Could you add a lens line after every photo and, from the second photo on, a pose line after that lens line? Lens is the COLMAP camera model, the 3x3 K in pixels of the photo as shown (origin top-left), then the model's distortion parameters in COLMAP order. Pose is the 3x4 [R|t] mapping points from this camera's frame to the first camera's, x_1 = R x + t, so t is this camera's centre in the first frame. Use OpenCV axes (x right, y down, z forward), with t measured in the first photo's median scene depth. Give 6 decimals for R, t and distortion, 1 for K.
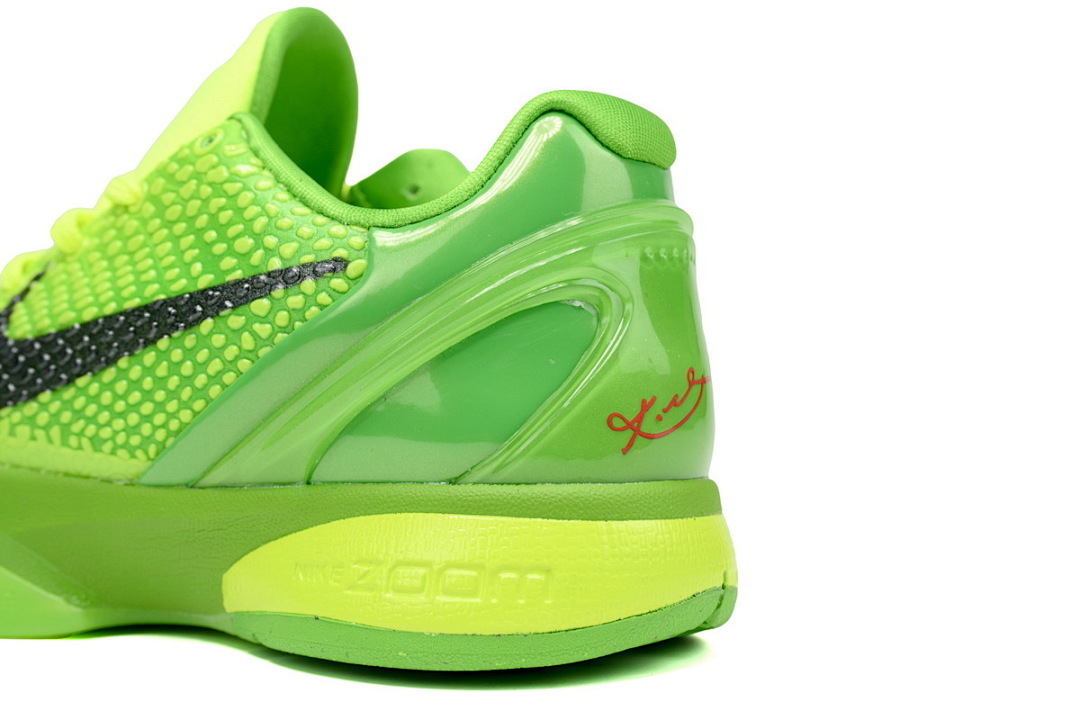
lens RADIAL K [[1418.0, 0, 539.6], [0, 1418.0, 360.5], [0, 0, 1]] dist [0.009987, 0.000000]
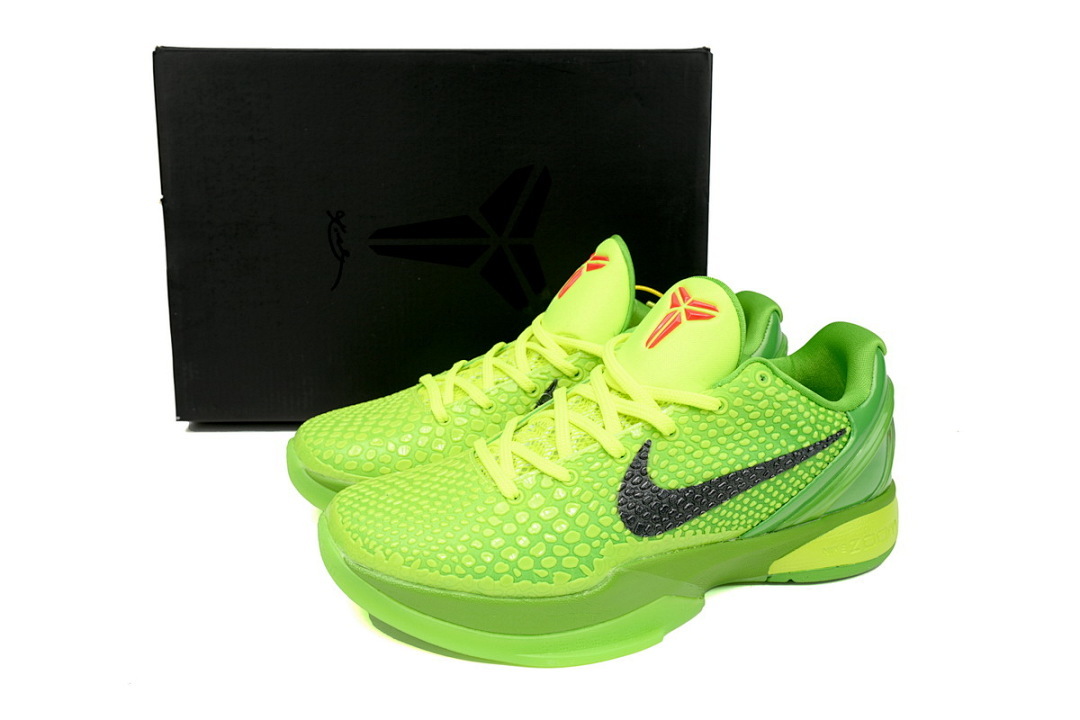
lens RADIAL K [[954.3, 0, 539.9], [0, 954.3, 359.2], [0, 0, 1]] dist [-0.006112, -0.000789]
pose [[0.595390, -0.233042, 0.768897, -1.602451], [-0.017674, 0.952979, 0.302521, -0.640304], [-0.803242, -0.193708, 0.563275, 0.505067]]
